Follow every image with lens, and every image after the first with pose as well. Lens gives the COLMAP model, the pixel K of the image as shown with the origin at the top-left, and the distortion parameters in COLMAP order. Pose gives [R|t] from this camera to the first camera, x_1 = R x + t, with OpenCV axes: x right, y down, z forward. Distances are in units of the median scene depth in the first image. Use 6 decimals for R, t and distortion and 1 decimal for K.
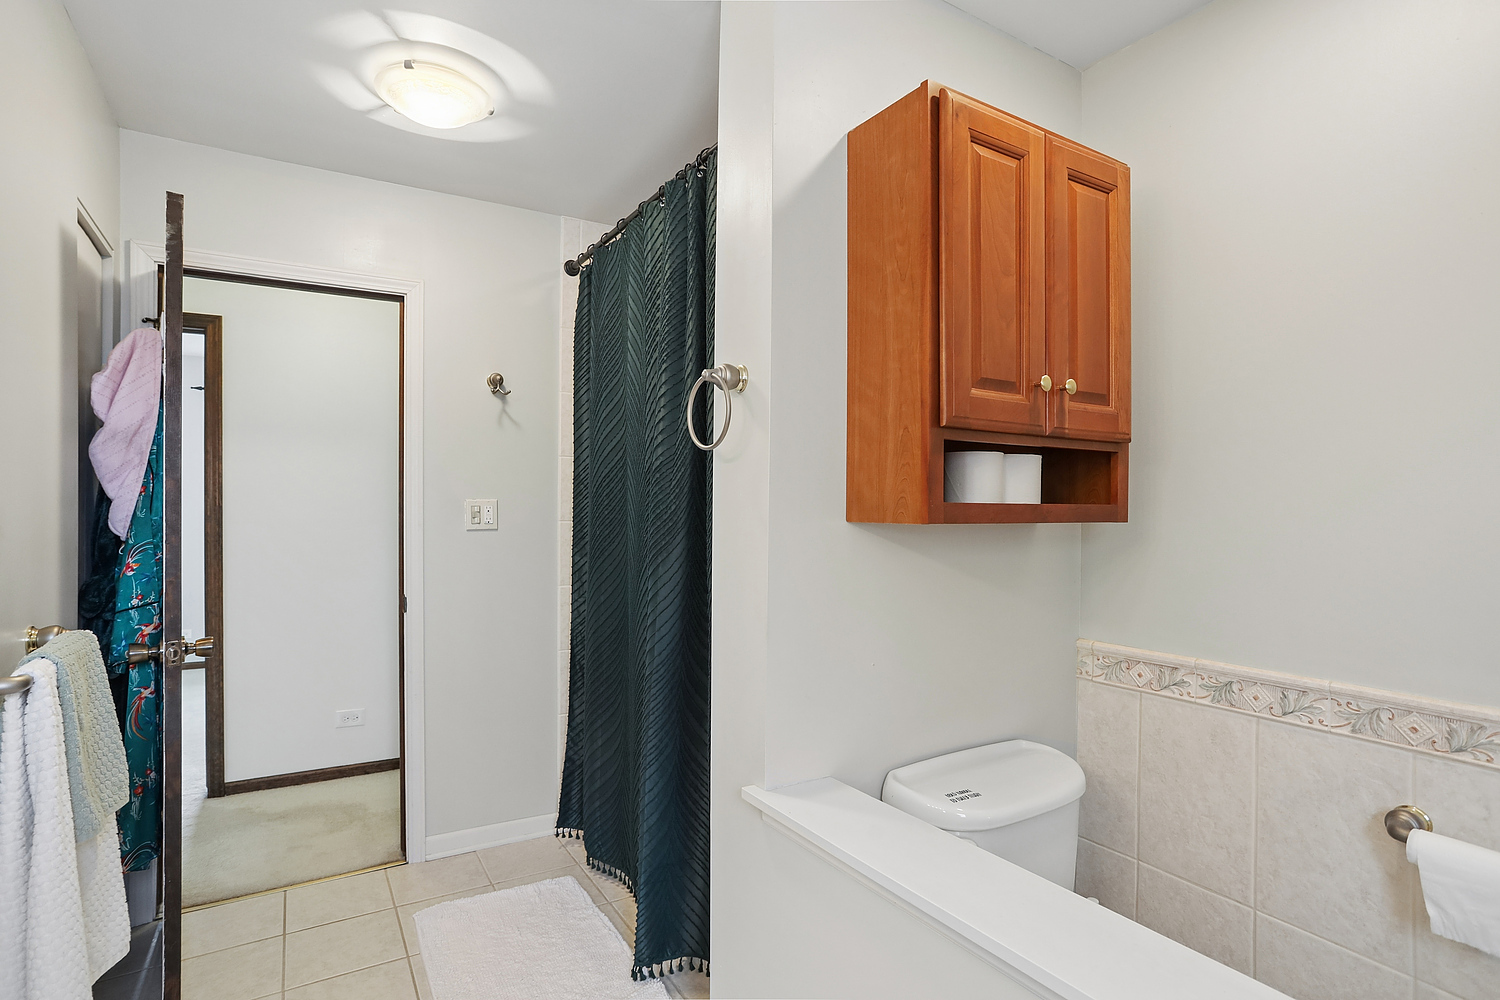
lens RADIAL K [[738.5, 0, 750.0], [0, 738.5, 500.0], [0, 0, 1]] dist [-0.002562, -0.000420]
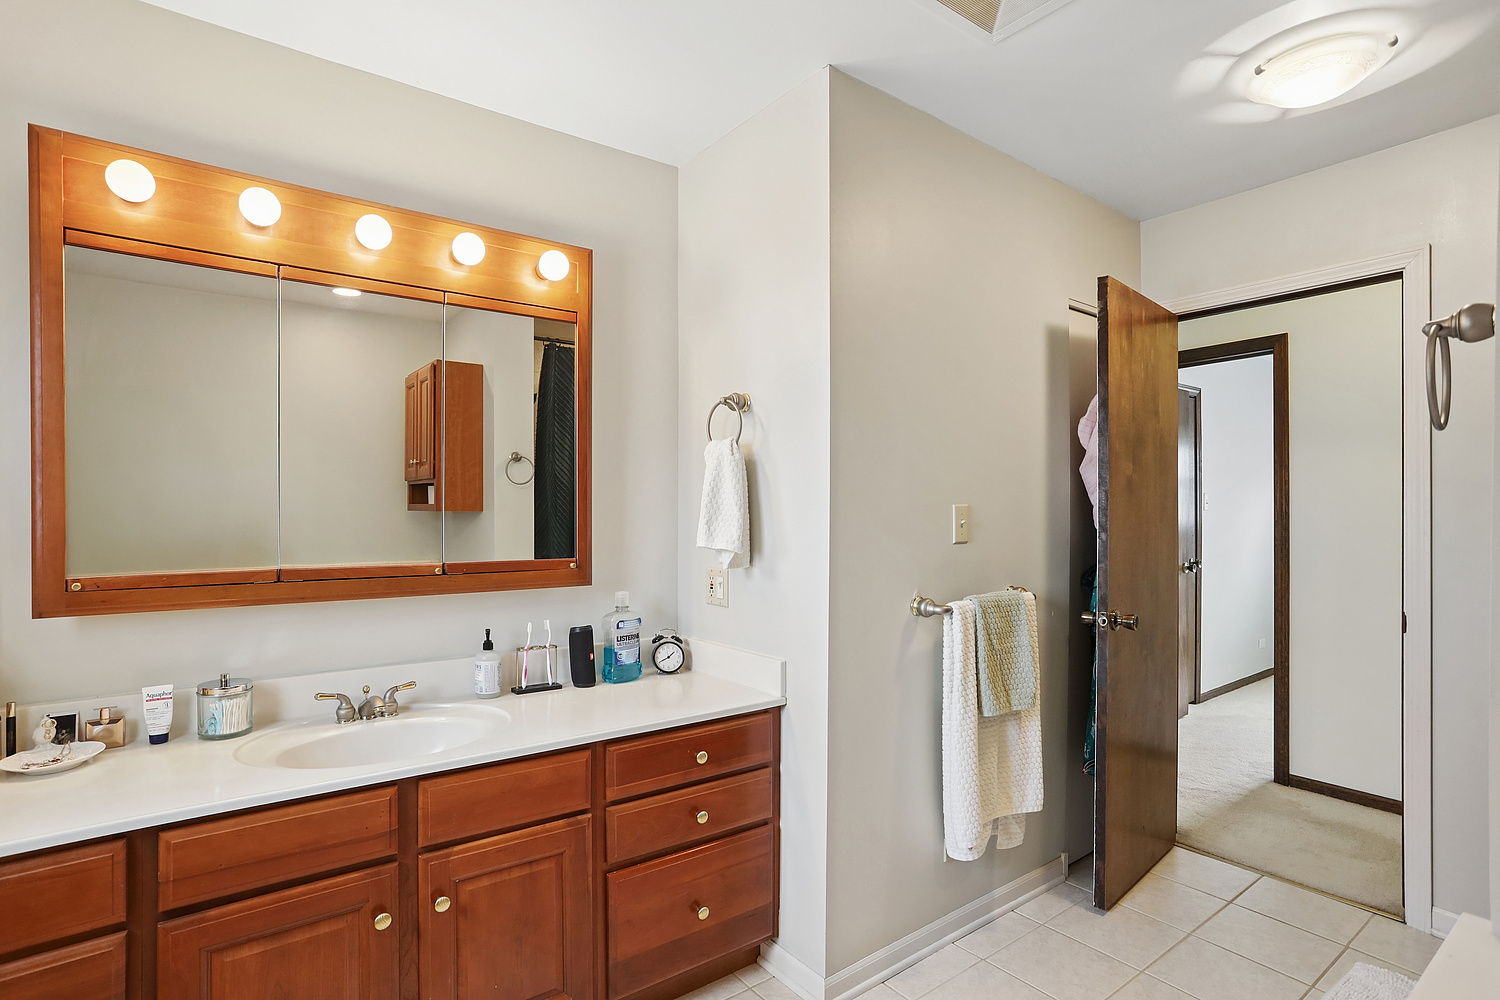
lens RADIAL K [[738.5, 0, 750.0], [0, 738.5, 500.0], [0, 0, 1]] dist [-0.002562, -0.000420]
pose [[0.110795, -0.015649, -0.993720, 0.307249], [0.003455, 0.999876, -0.015361, 0.005452], [0.993837, -0.001731, 0.110835, 0.135790]]
